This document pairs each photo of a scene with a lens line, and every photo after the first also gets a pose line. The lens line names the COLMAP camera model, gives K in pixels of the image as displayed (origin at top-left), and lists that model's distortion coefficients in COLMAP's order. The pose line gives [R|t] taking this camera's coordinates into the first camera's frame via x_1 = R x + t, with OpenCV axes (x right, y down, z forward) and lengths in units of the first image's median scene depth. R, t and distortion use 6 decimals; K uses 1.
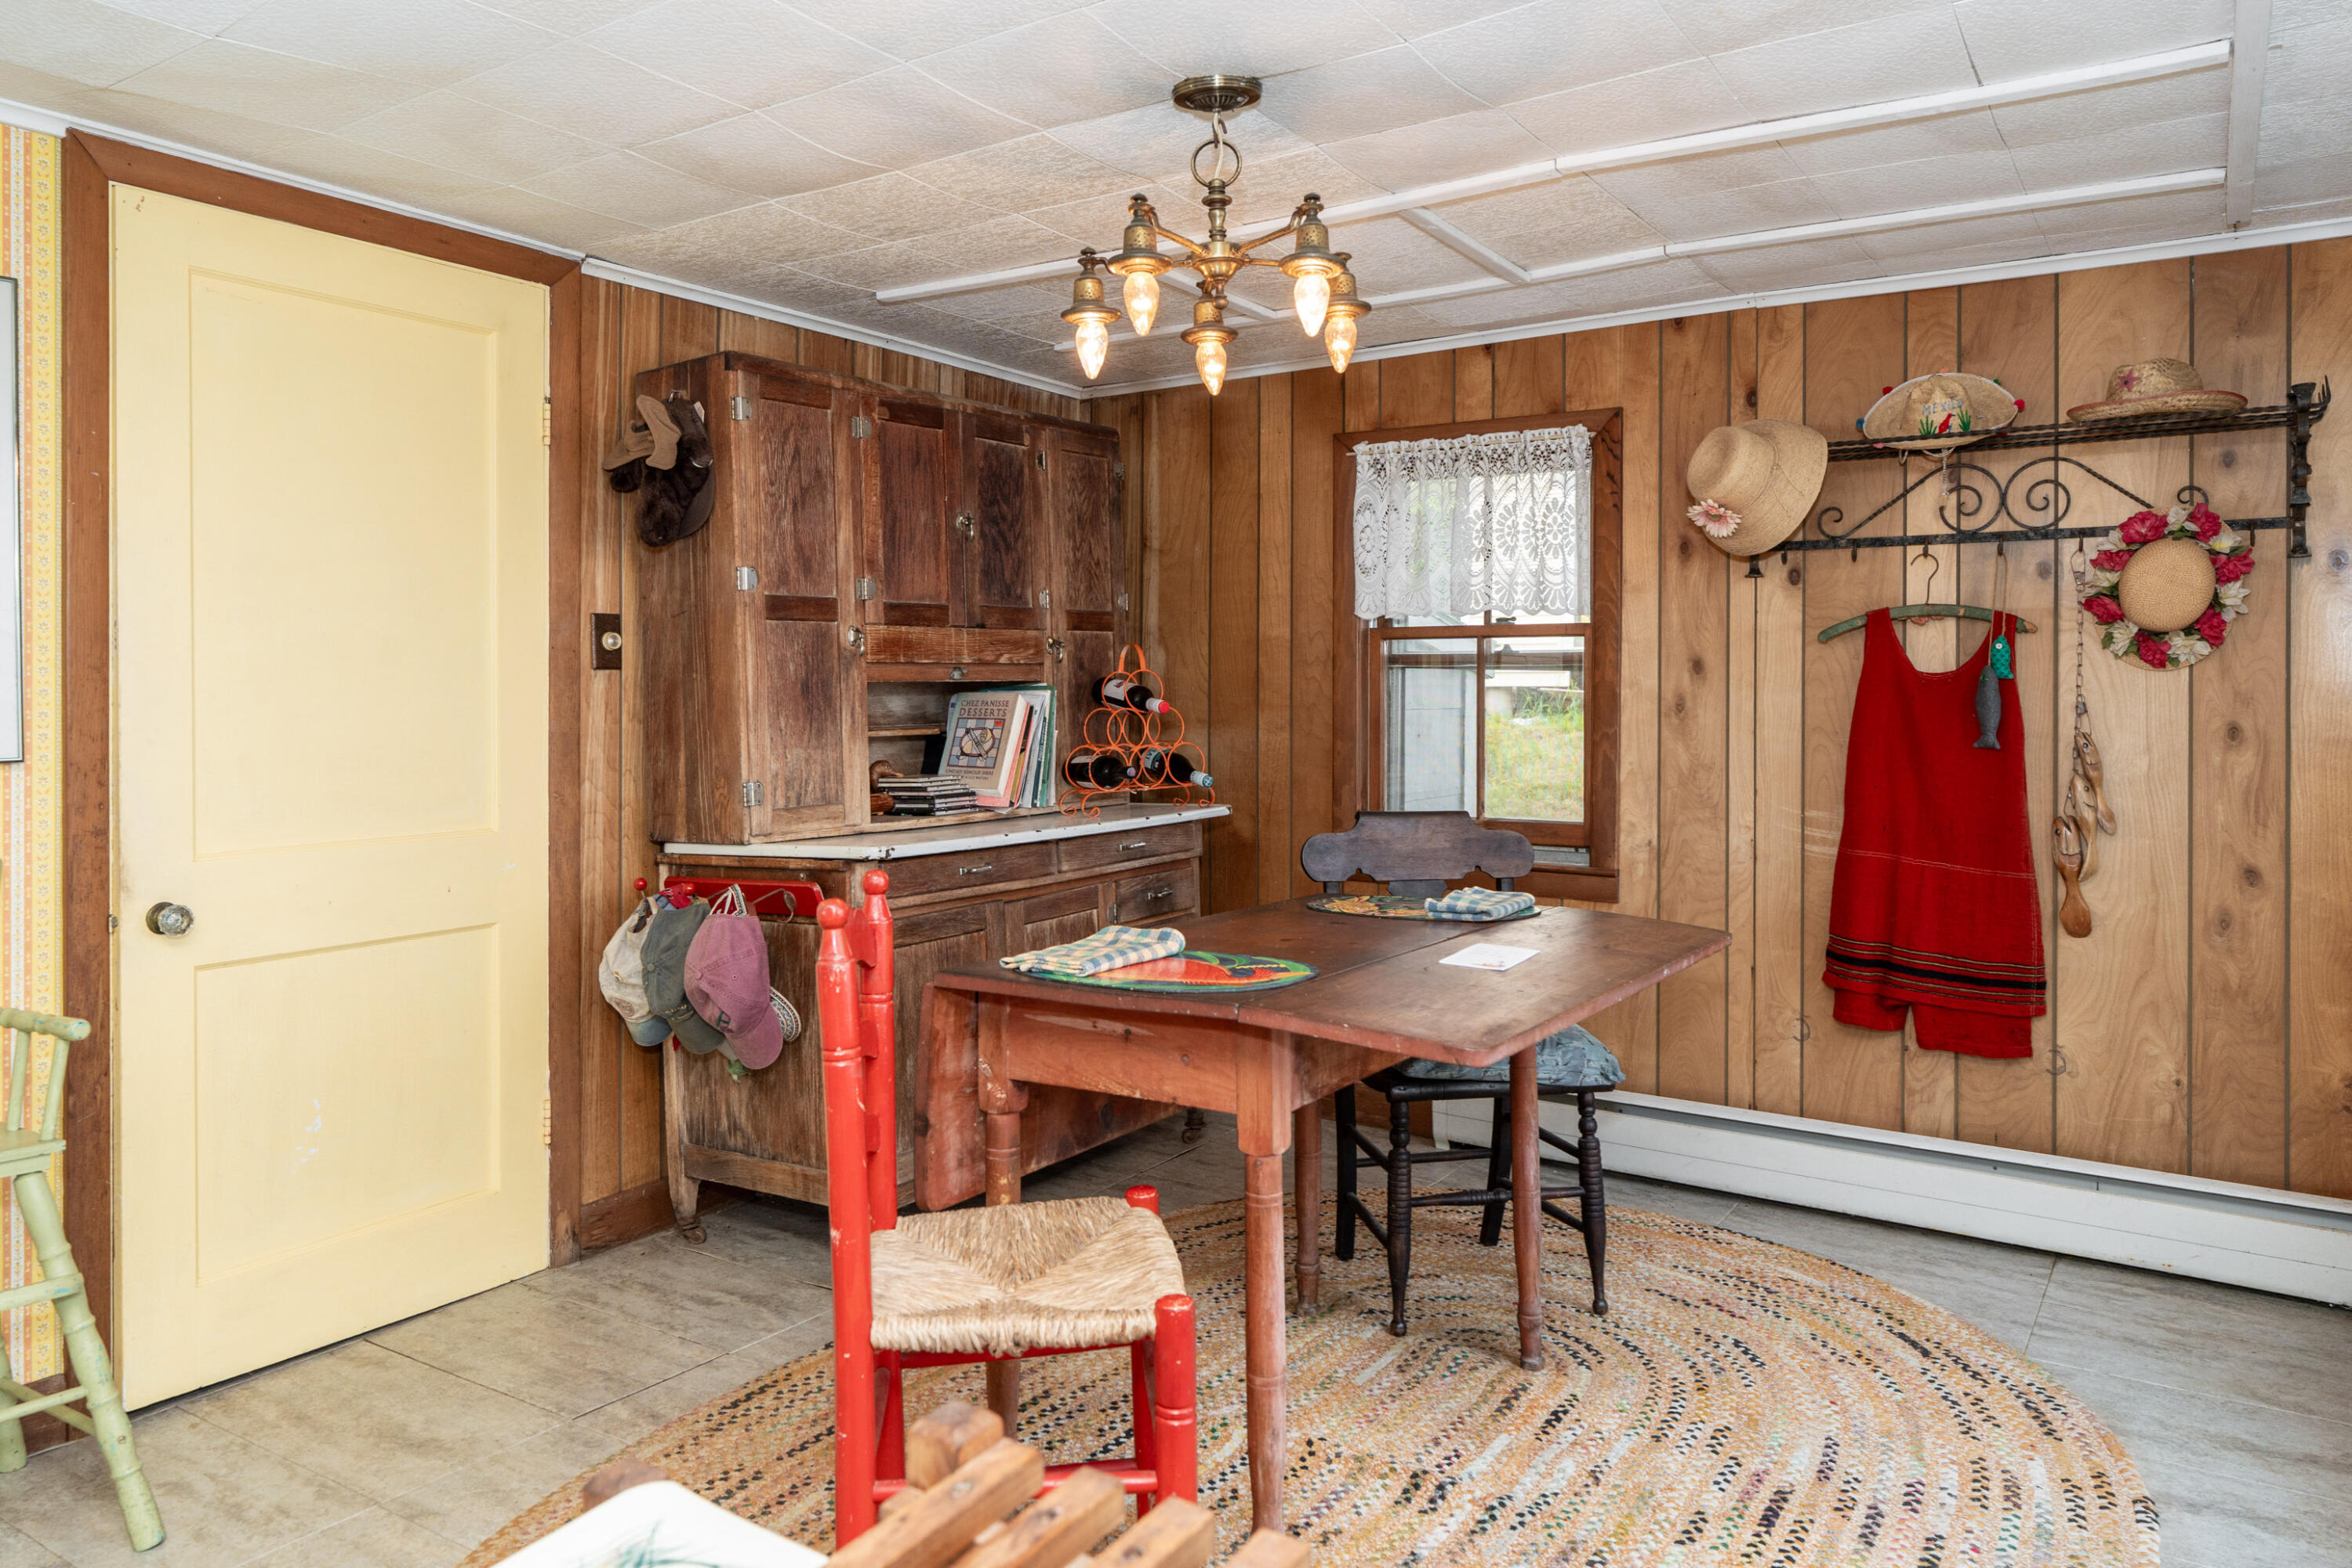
lens RADIAL K [[1545.3, 0, 1174.9], [0, 1545.3, 690.0], [0, 0, 1]] dist [0.000449, -0.000079]
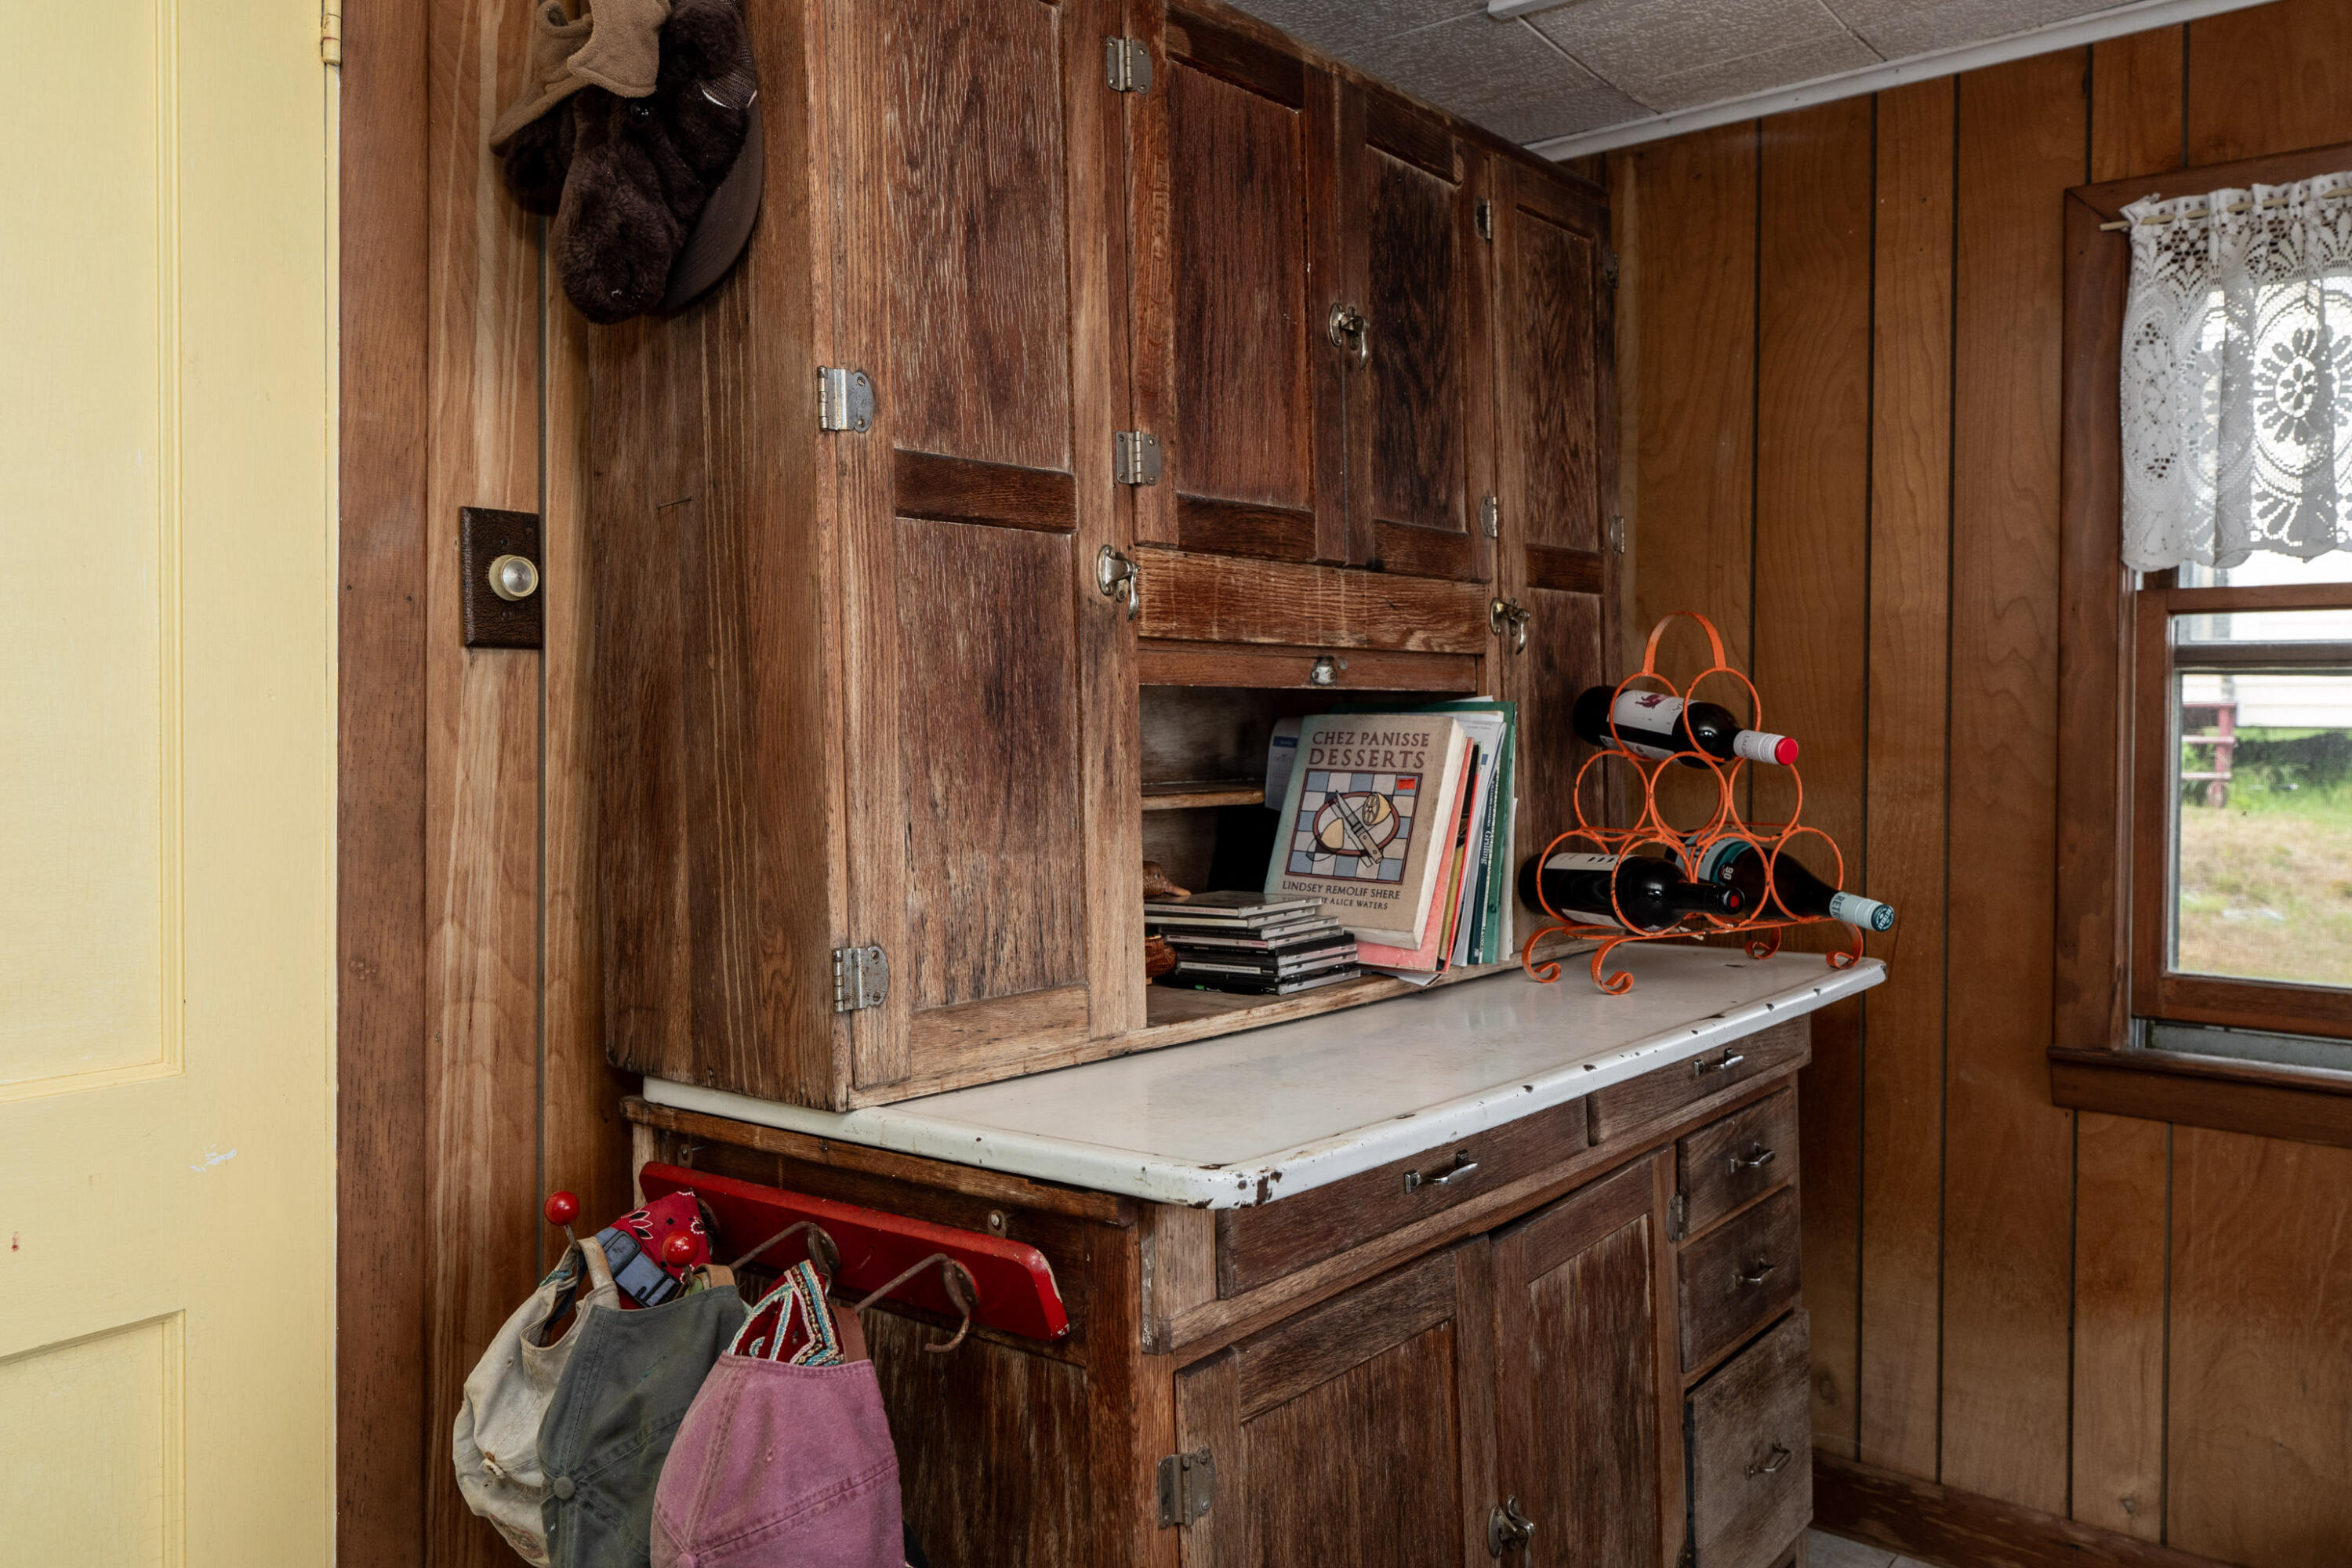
lens RADIAL K [[1923.3, 0, 1392.9], [0, 1923.3, 756.4], [0, 0, 1]] dist [0.004052, -0.001650]
pose [[0.999958, 0.009153, -0.000687, -0.132717], [-0.009140, 0.999798, 0.017888, 0.004157], [0.000851, -0.017881, 0.999840, 0.492765]]
